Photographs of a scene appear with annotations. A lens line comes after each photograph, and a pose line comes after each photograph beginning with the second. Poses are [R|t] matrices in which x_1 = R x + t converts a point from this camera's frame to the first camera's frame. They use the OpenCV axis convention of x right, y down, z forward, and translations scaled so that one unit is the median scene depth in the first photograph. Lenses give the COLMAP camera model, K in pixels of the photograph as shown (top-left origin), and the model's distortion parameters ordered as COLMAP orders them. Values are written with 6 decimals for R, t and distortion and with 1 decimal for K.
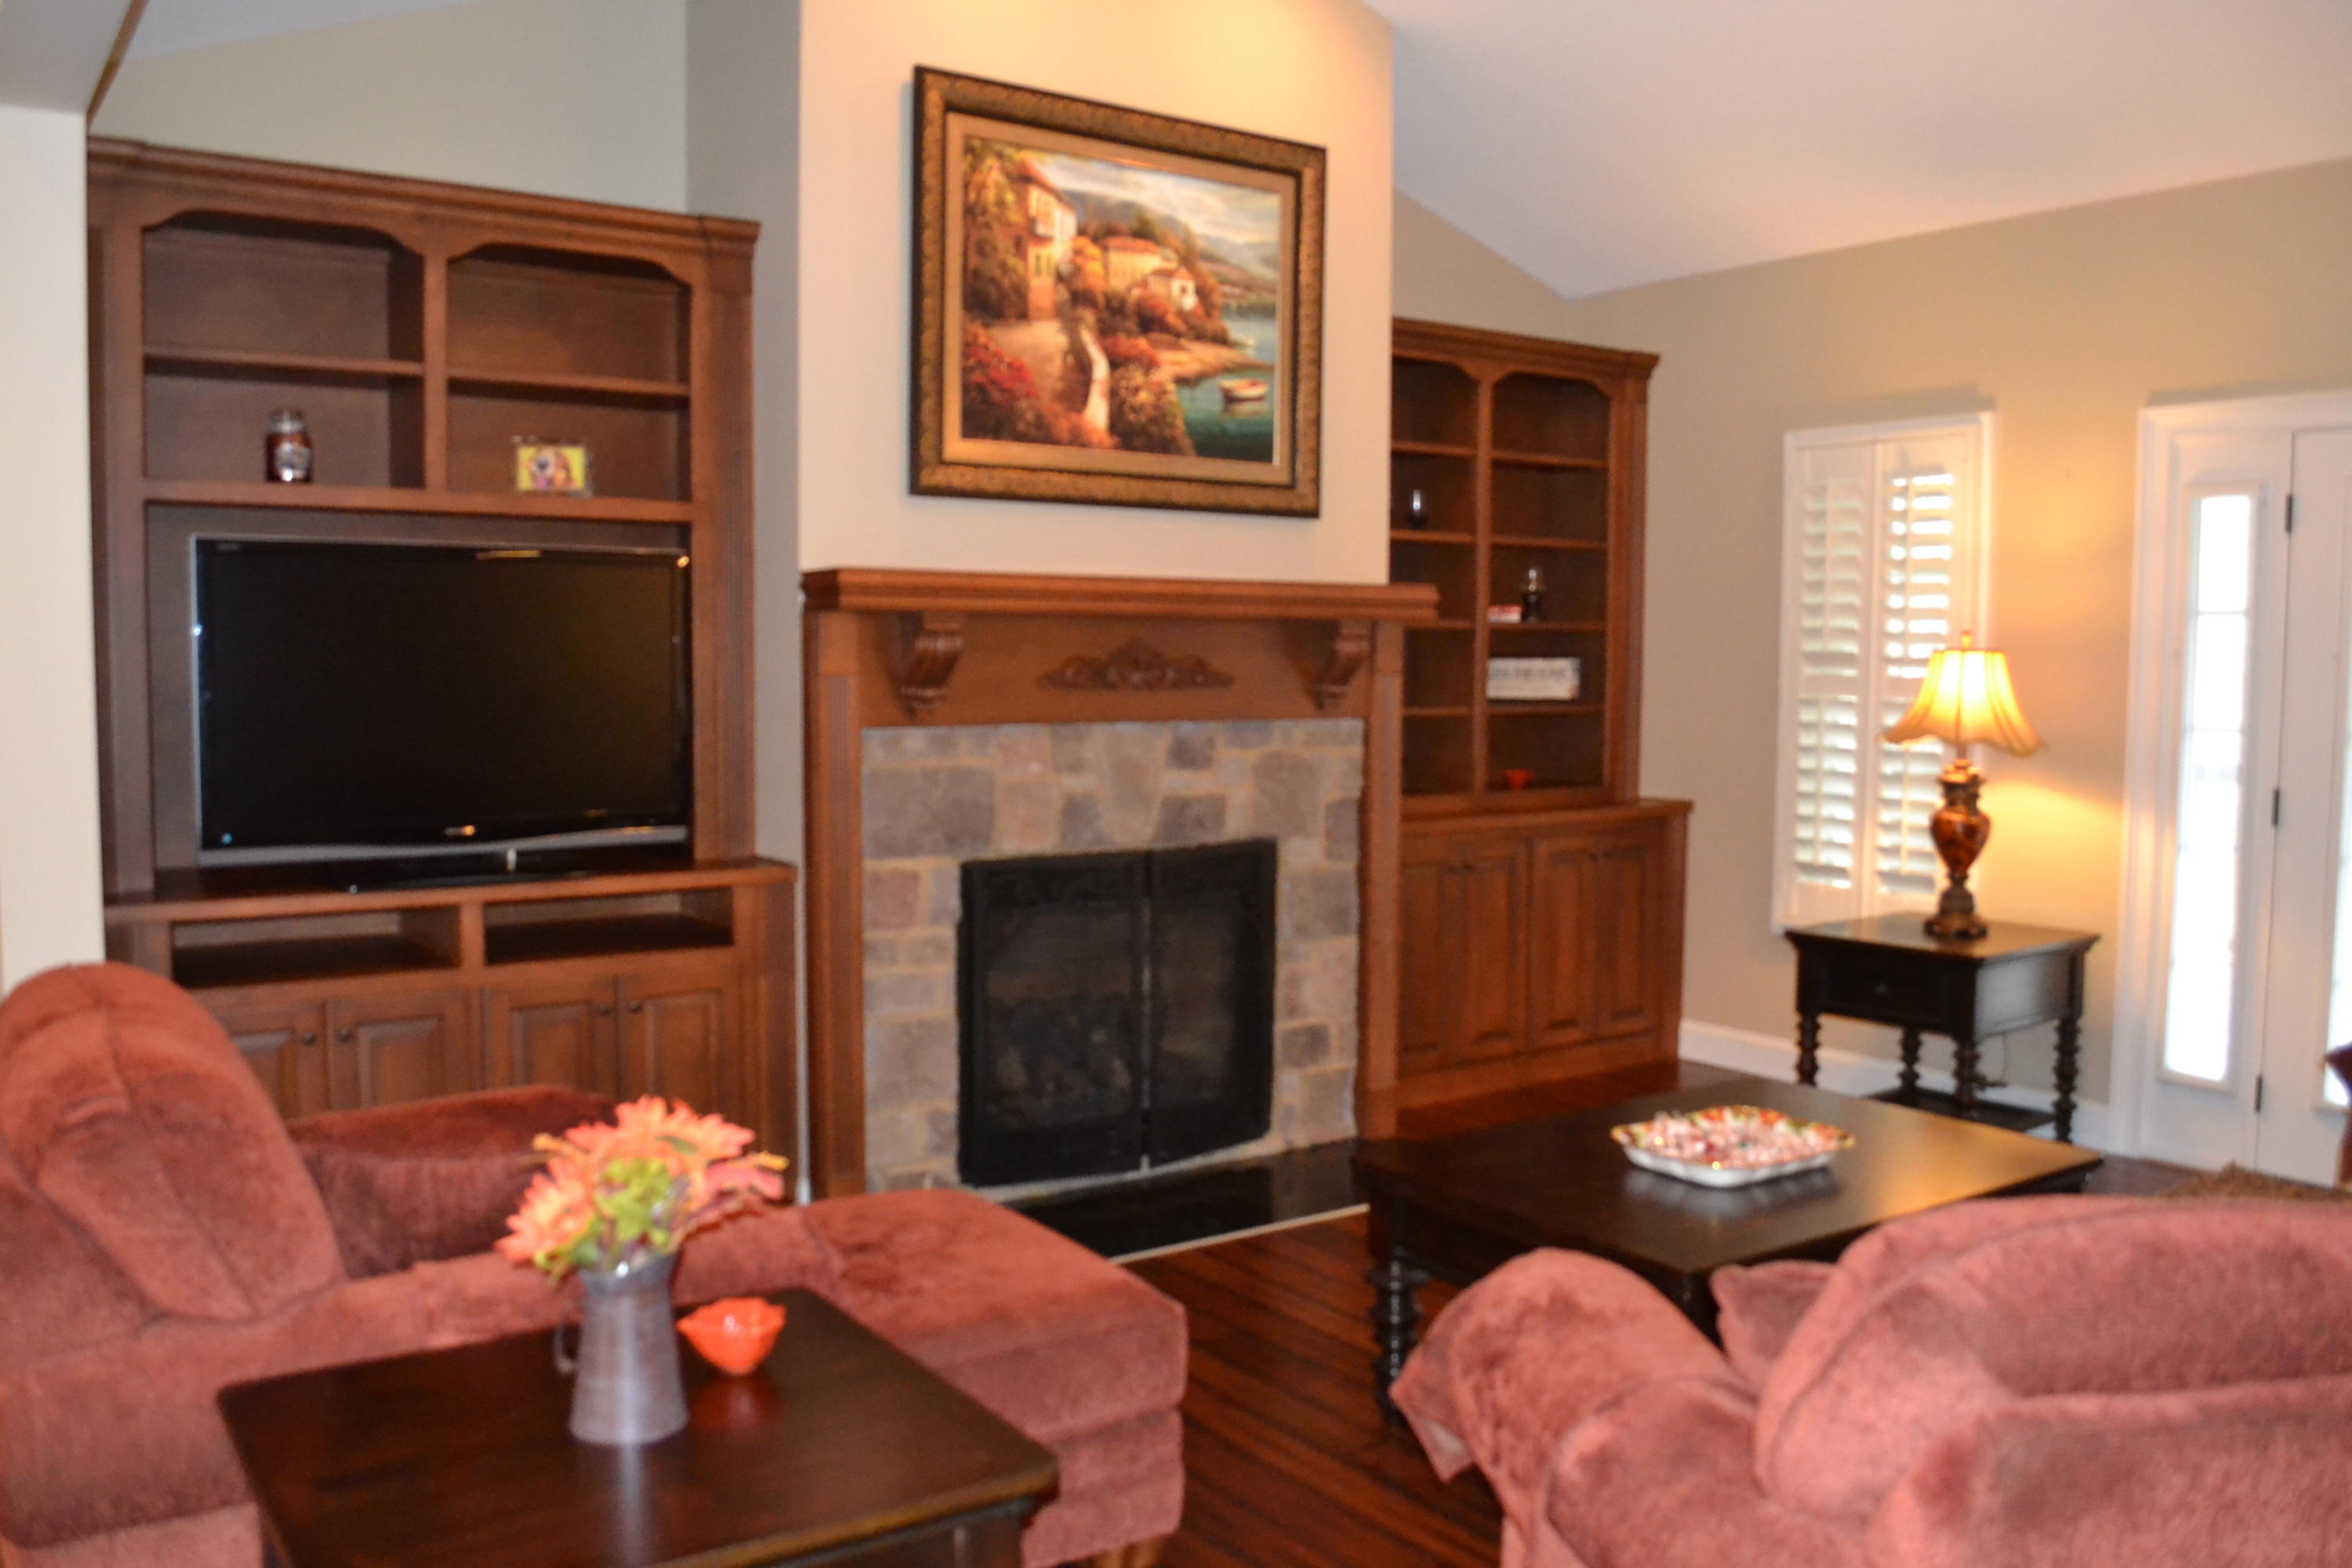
lens RADIAL K [[1904.0, 0, 1176.1], [0, 1904.0, 796.2], [0, 0, 1]] dist [-0.074849, 0.004365]
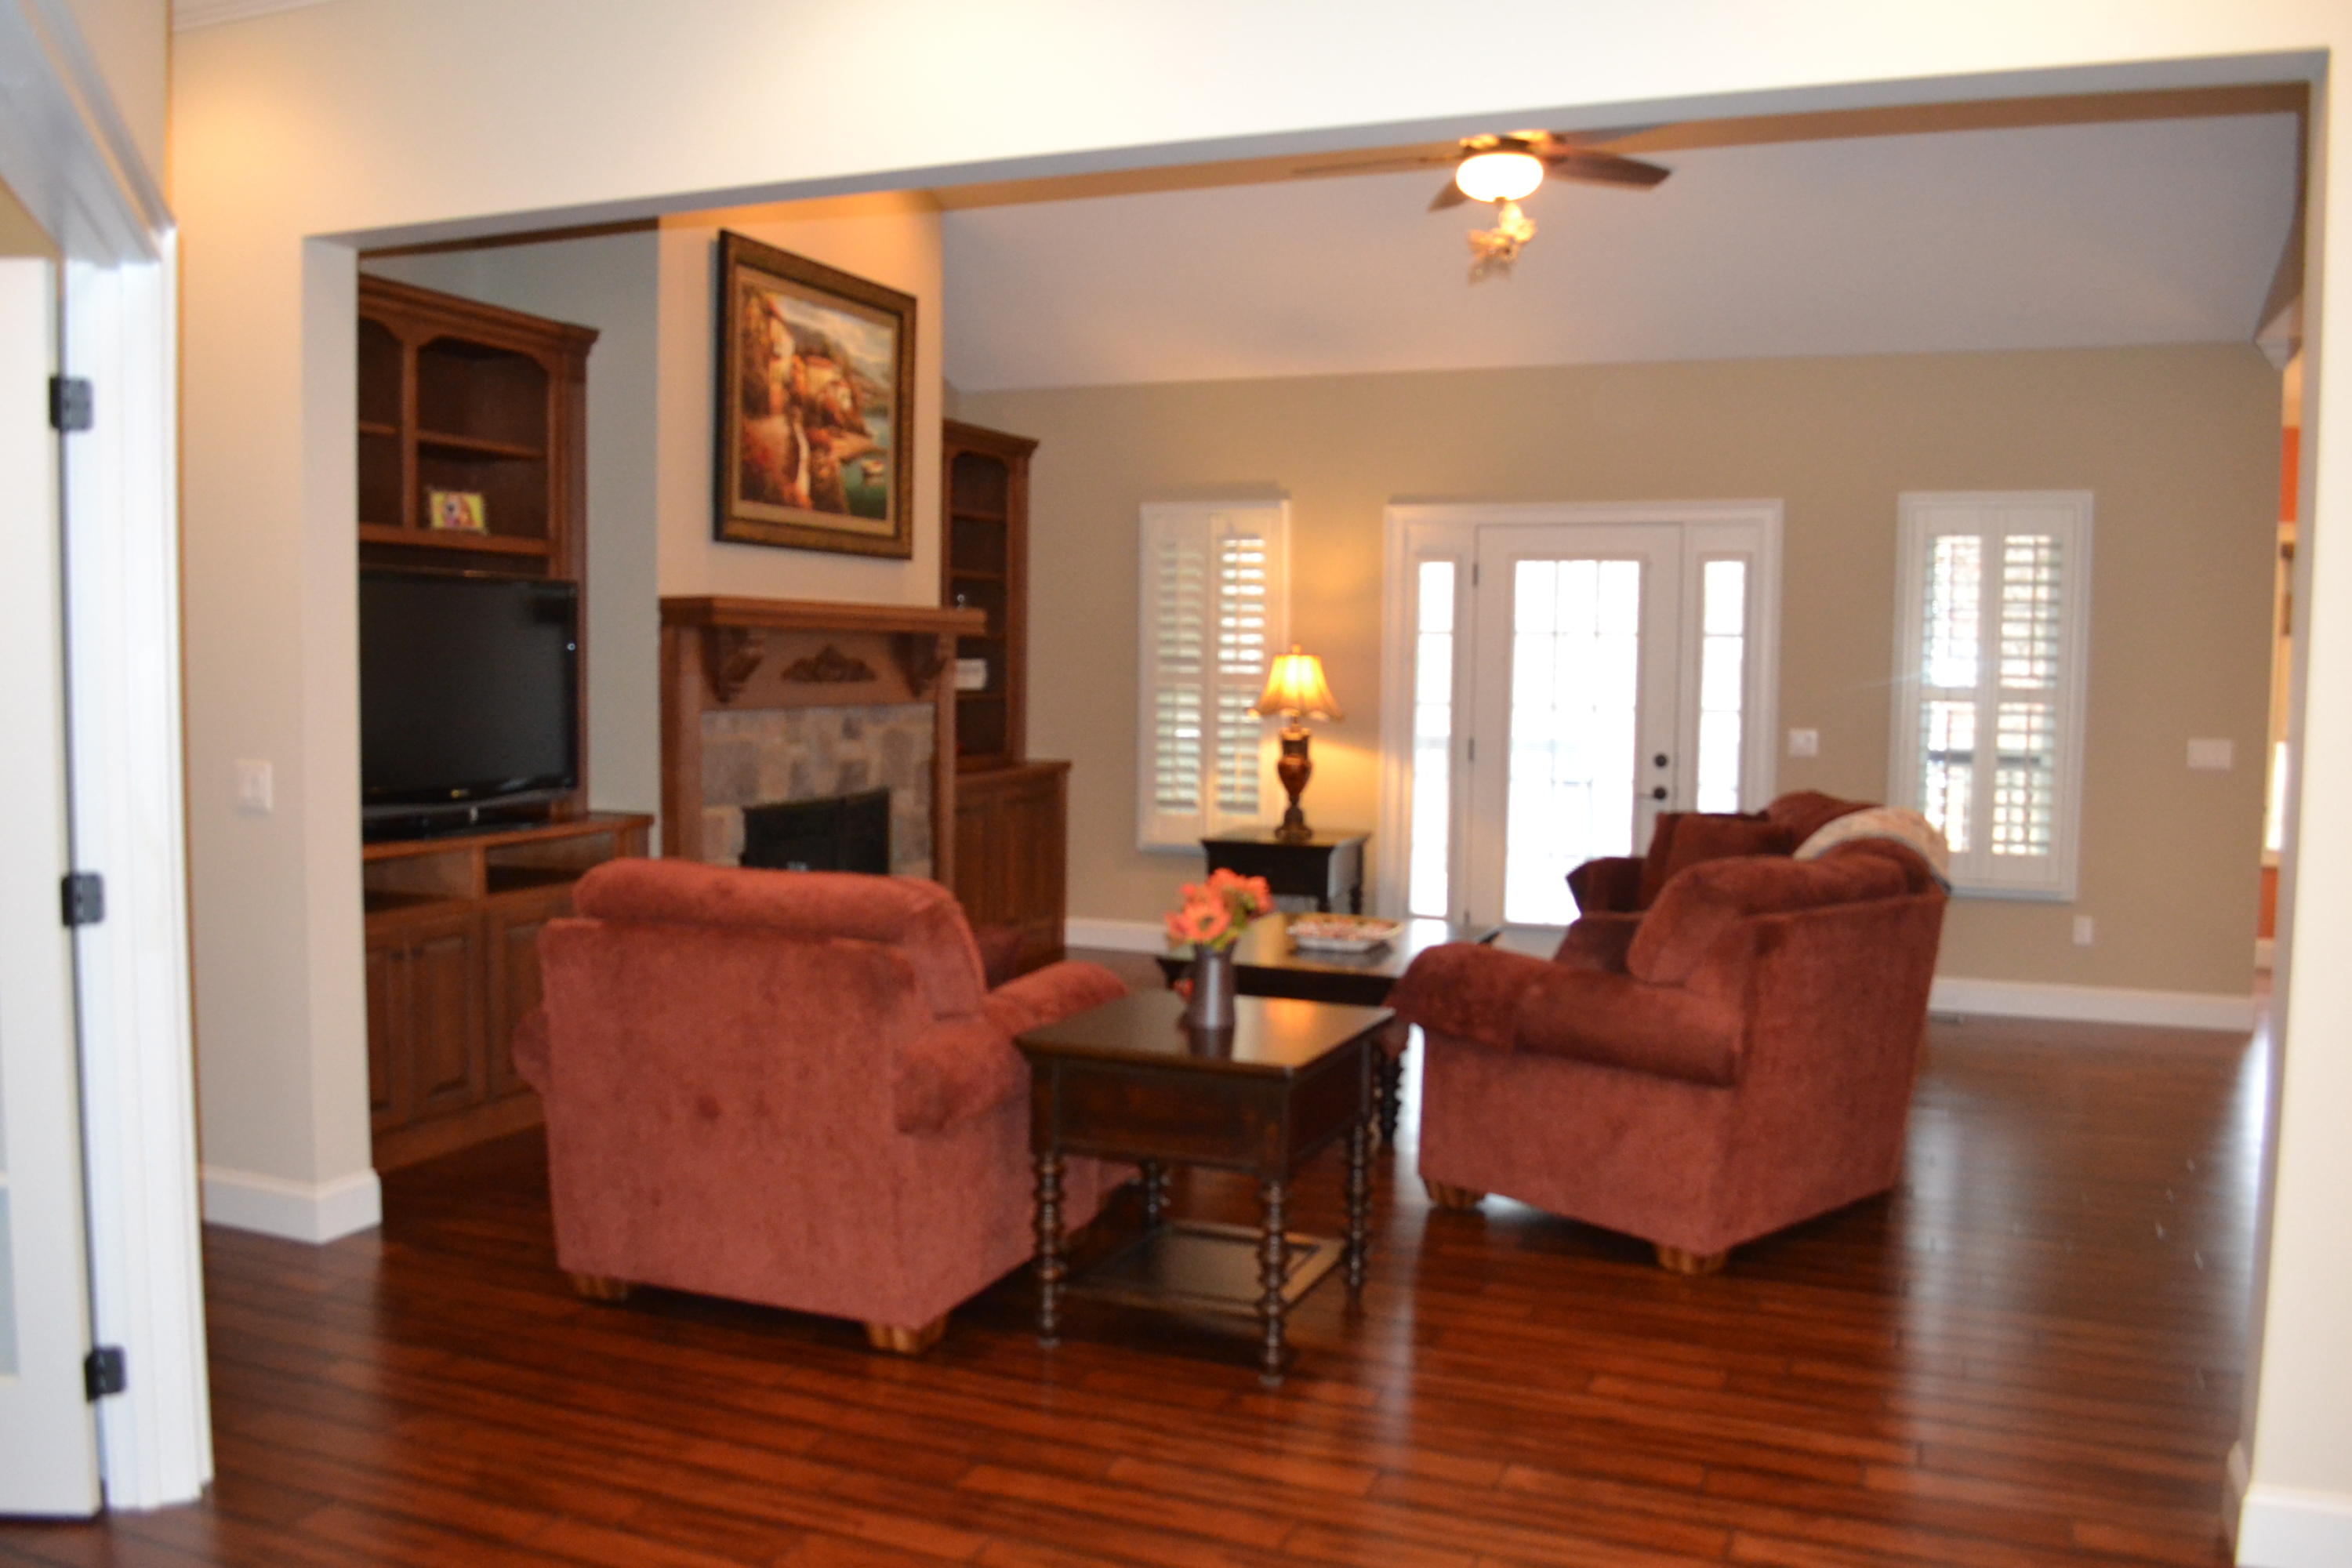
lens RADIAL K [[1904.0, 0, 1180.9], [0, 1904.0, 781.7], [0, 0, 1]] dist [-0.074849, 0.004365]
pose [[0.841044, -0.031273, 0.540062, -0.544922], [0.033815, 0.999415, 0.005212, 0.017030], [-0.539909, 0.013879, 0.841609, -0.297708]]
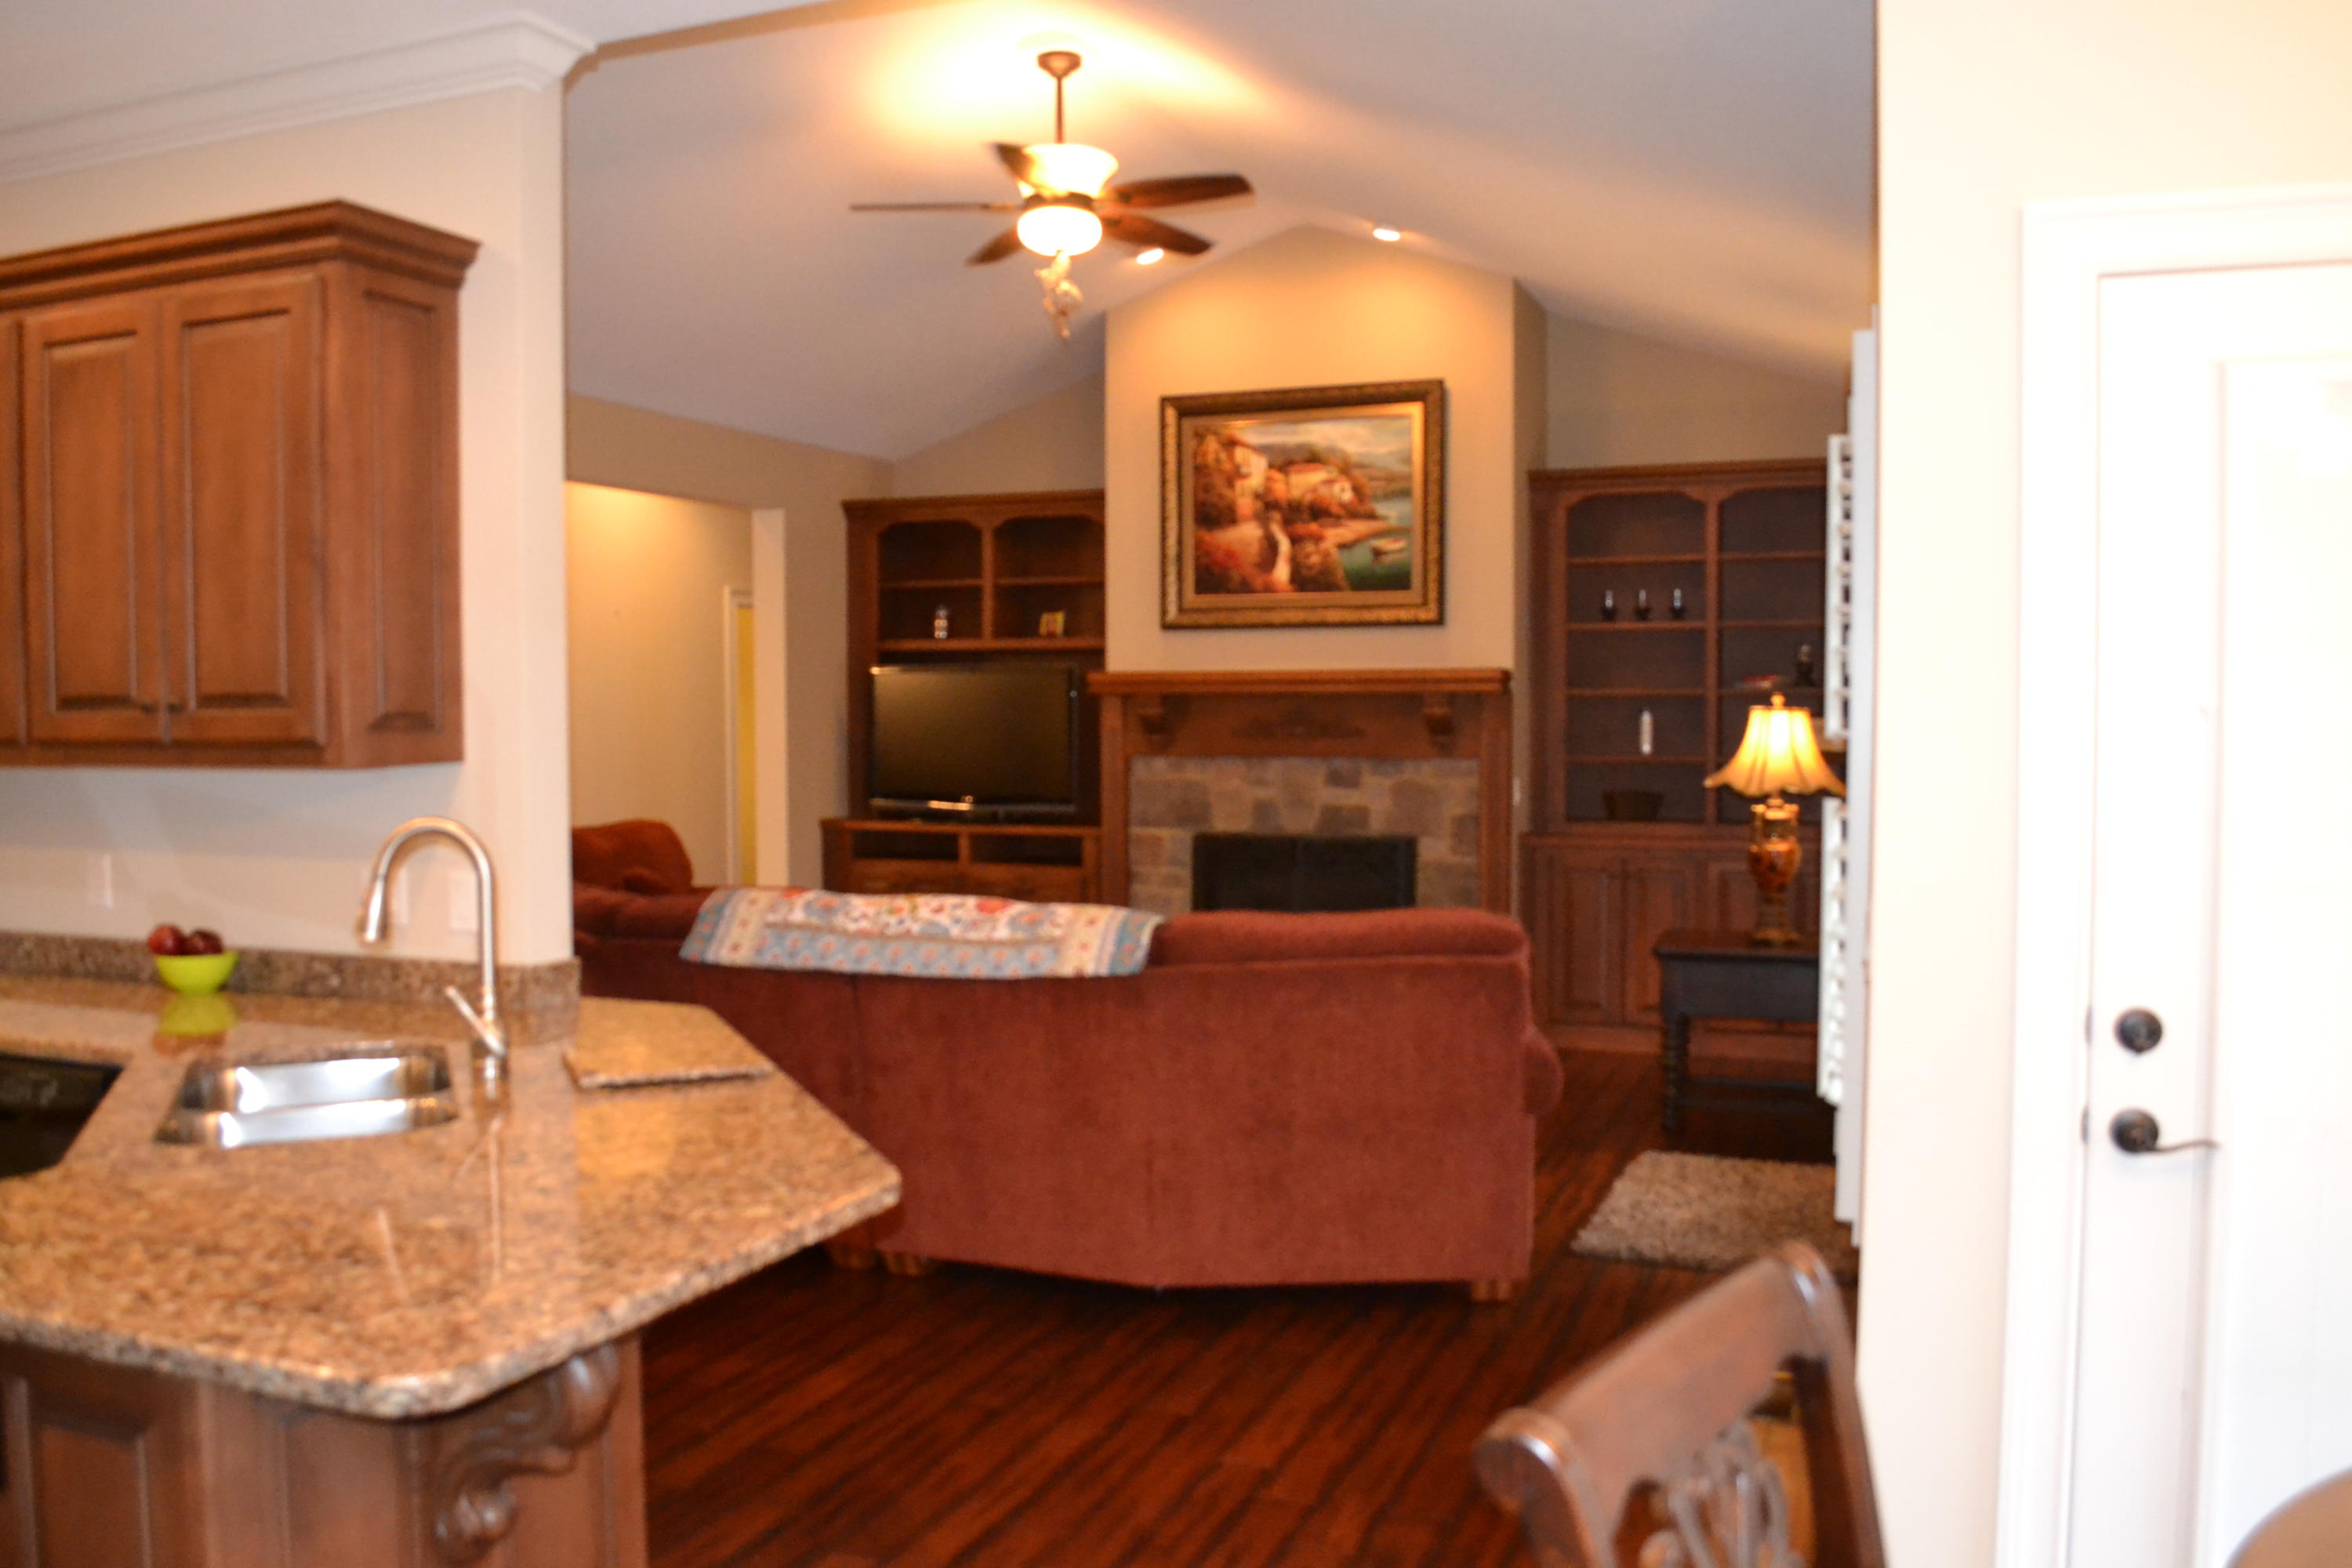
lens RADIAL K [[1904.0, 0, 1164.8], [0, 1904.0, 786.2], [0, 0, 1]] dist [-0.074849, 0.004365]
pose [[0.542920, 0.030055, -0.839246, 1.275351], [-0.056722, 0.998390, -0.000940, -0.005948], [0.837866, 0.048114, 0.543751, 0.009794]]
